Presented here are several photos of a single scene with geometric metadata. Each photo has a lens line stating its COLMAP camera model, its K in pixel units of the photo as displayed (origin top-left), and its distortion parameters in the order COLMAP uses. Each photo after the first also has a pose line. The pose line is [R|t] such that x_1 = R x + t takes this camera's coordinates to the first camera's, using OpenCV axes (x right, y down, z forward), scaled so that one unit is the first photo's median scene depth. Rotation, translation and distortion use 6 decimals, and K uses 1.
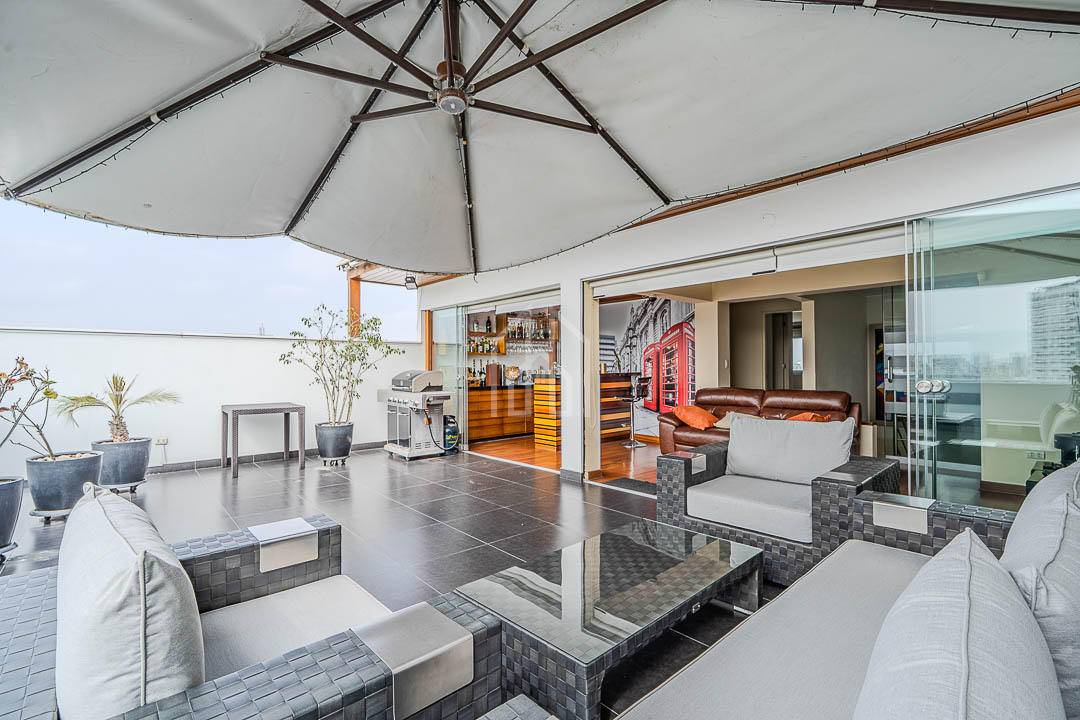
lens RADIAL K [[485.1, 0, 536.1], [0, 485.1, 363.8], [0, 0, 1]] dist [-0.003160, -0.000424]
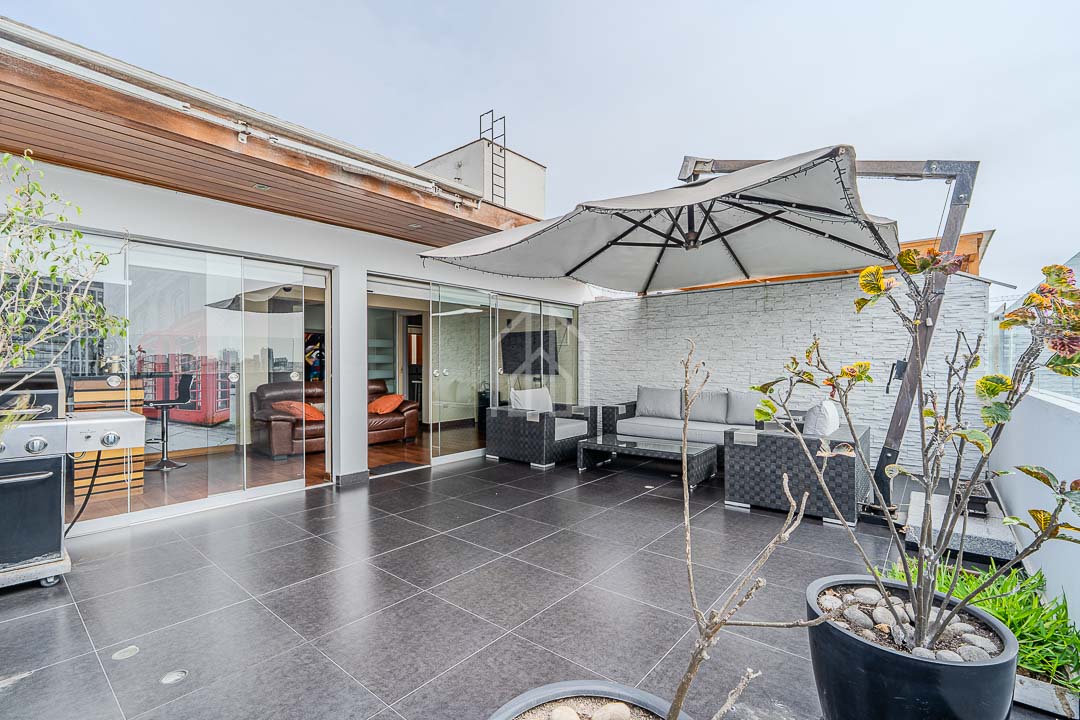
lens RADIAL K [[485.1, 0, 536.1], [0, 485.1, 363.8], [0, 0, 1]] dist [-0.003160, -0.000424]
pose [[-0.135401, -0.001304, 0.990790, -0.612334], [-0.003947, 0.999992, 0.000777, 0.007339], [-0.990783, -0.003805, -0.135405, 0.540184]]
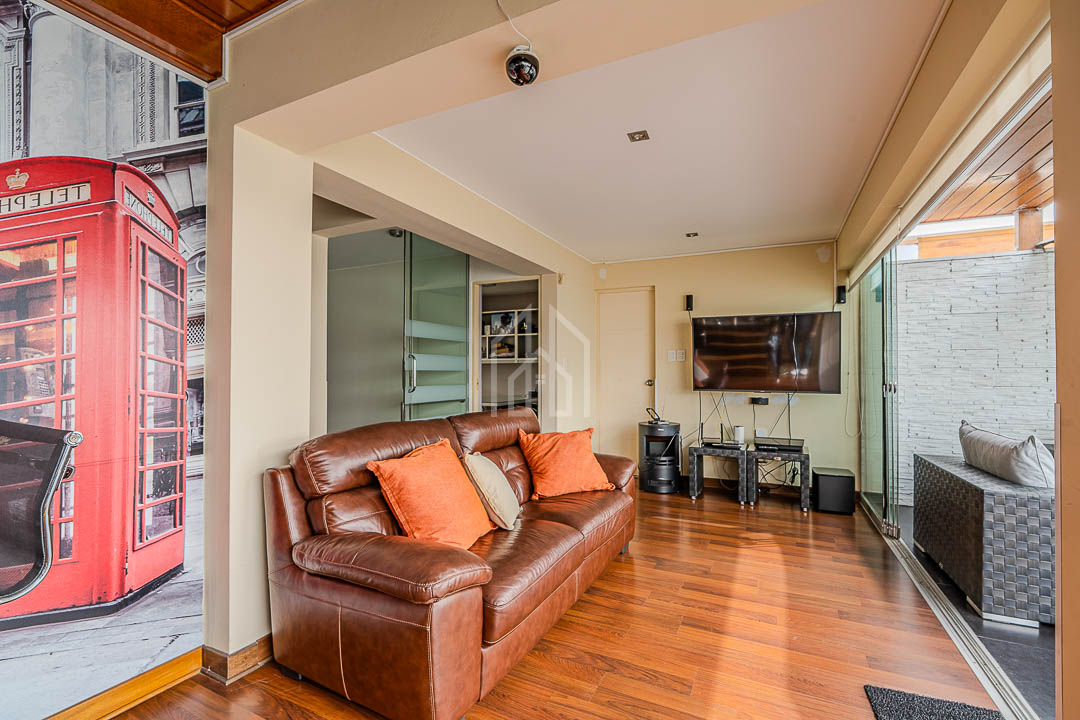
lens RADIAL K [[492.3, 0, 519.4], [0, 492.3, 369.1], [0, 0, 1]] dist [-0.000152, 0.000049]
pose [[-0.350403, 0.009241, 0.936553, 0.023992], [-0.008659, 0.999877, -0.013106, 0.010454], [-0.936559, -0.012702, -0.350280, 0.895953]]
